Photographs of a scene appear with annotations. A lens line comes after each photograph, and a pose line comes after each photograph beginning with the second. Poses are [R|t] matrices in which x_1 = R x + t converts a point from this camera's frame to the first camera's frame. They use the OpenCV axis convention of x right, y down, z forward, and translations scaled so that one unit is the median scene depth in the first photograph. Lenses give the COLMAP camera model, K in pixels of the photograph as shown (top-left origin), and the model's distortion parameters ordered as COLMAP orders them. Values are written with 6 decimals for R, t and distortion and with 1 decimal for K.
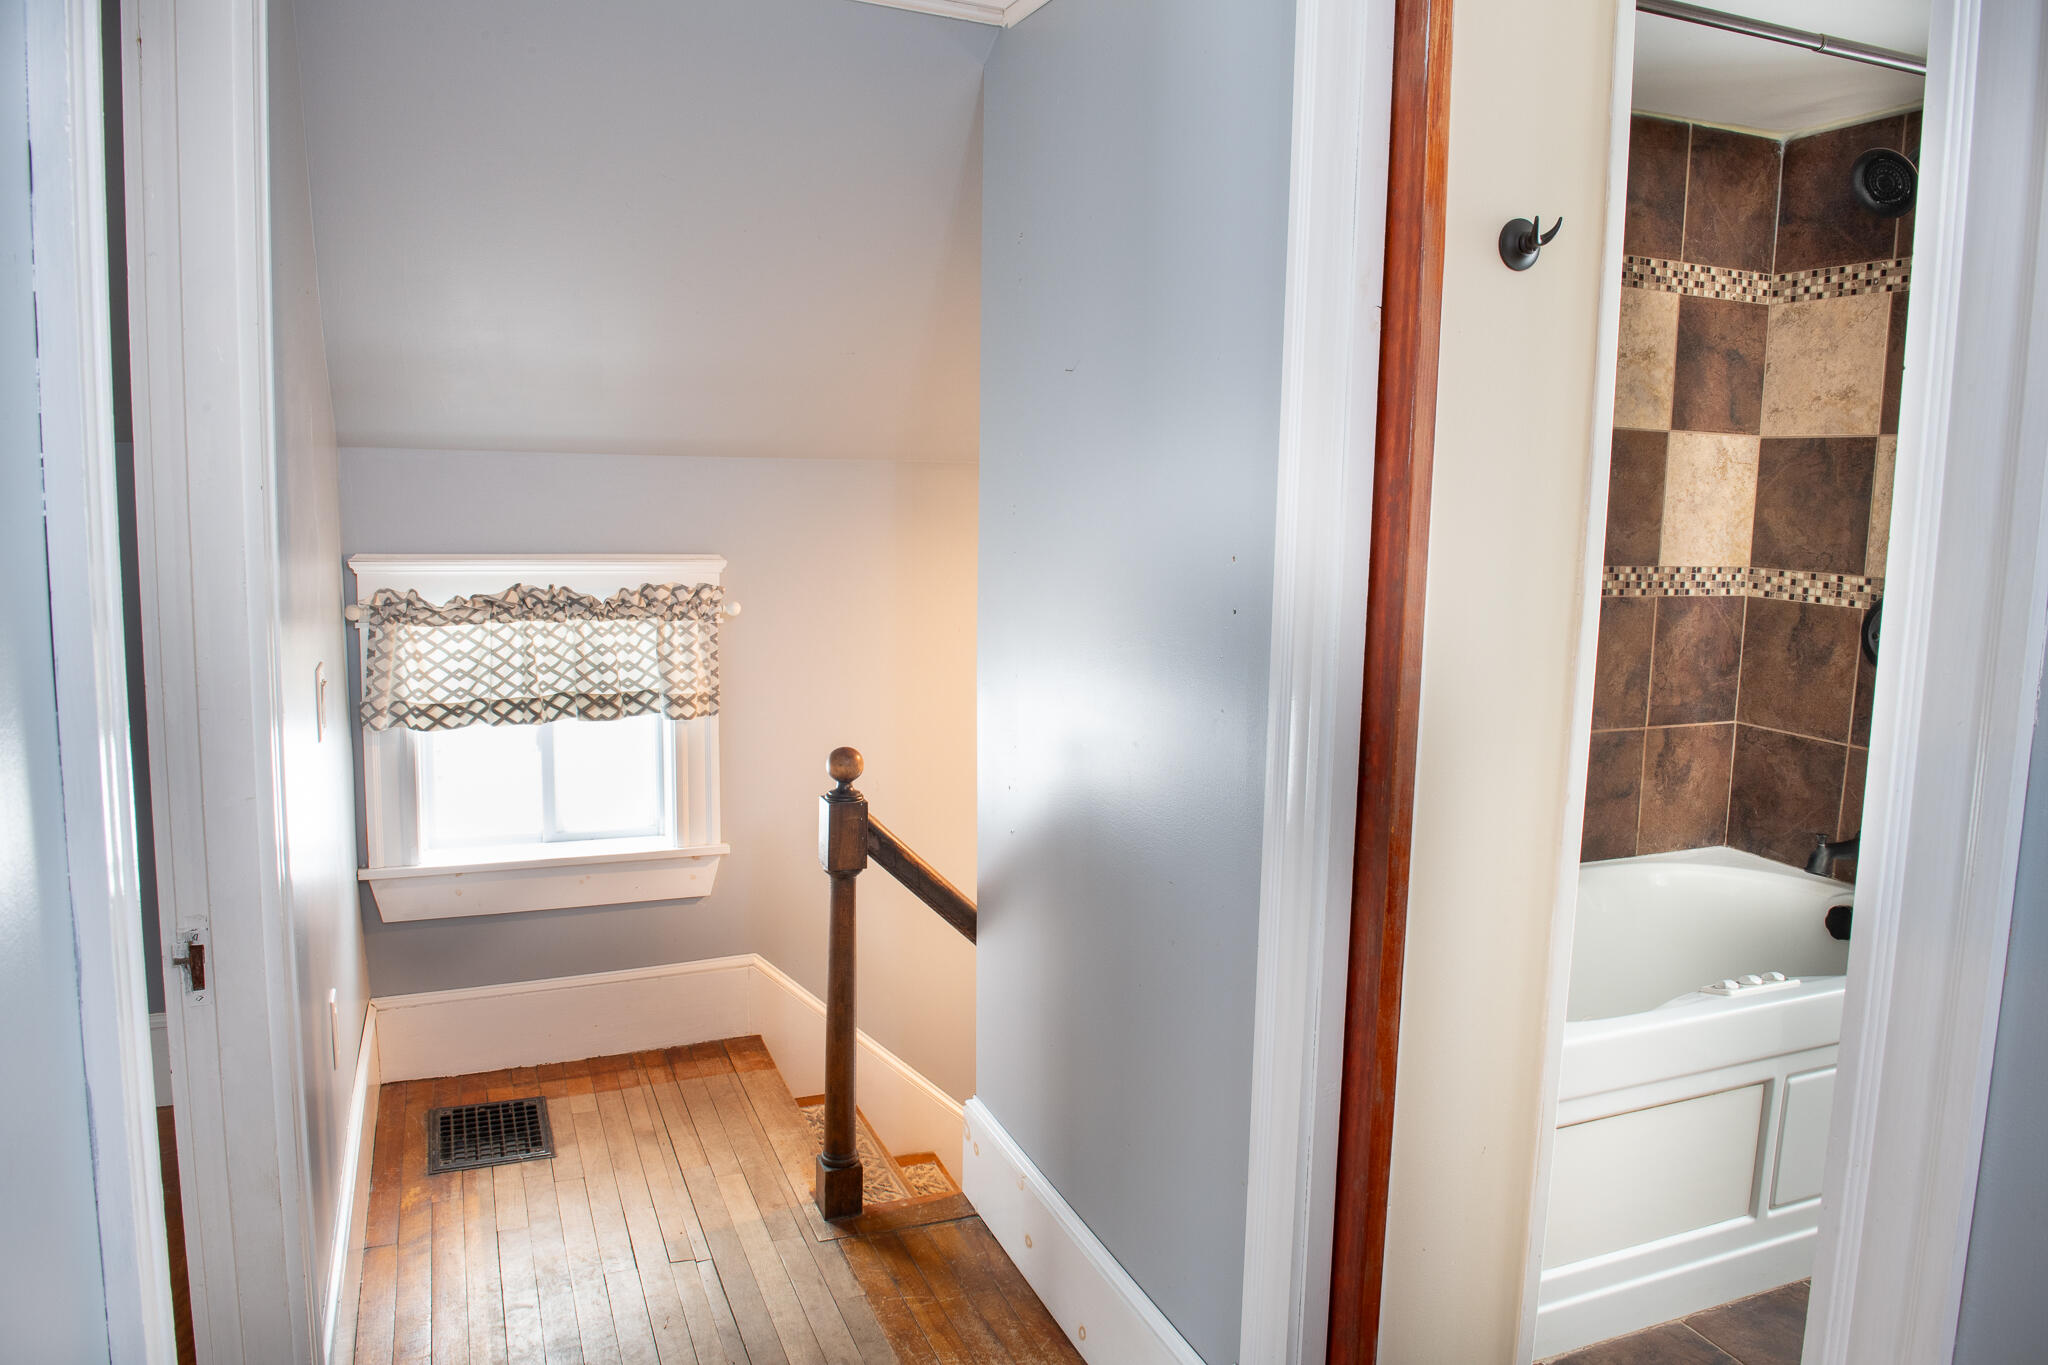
lens RADIAL K [[1394.2, 0, 1024.5], [0, 1394.2, 675.4], [0, 0, 1]] dist [-0.052021, -0.001657]
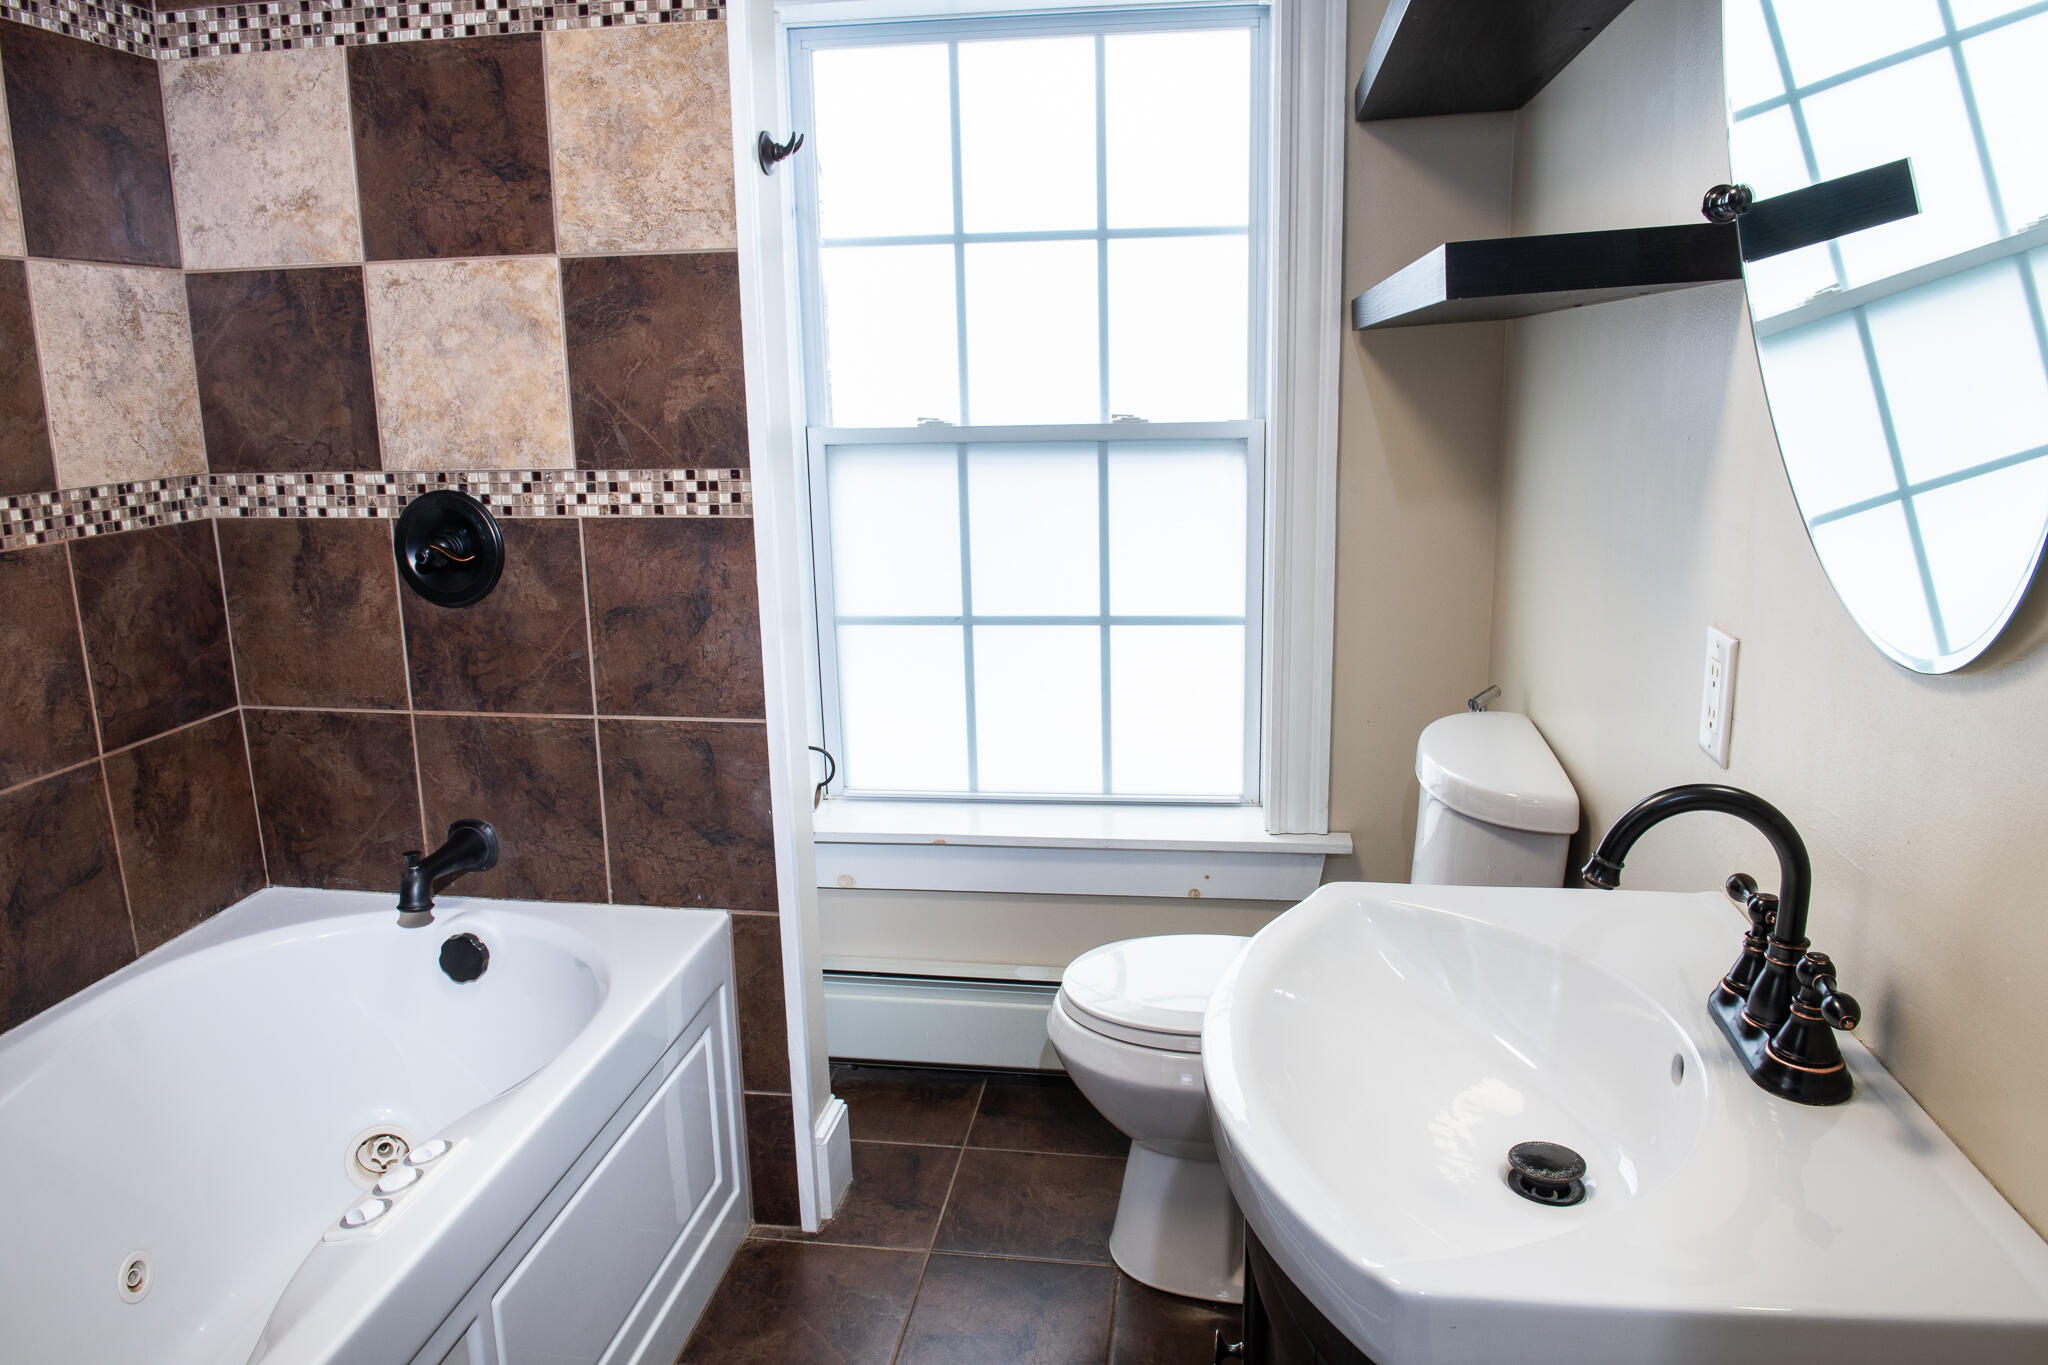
lens RADIAL K [[1394.2, 0, 1038.0], [0, 1394.2, 668.8], [0, 0, 1]] dist [-0.052021, -0.001657]
pose [[0.503667, -0.213687, 0.837053, 0.168882], [0.144179, 0.976129, 0.162436, -0.038466], [-0.851781, 0.038872, 0.522453, 0.340393]]
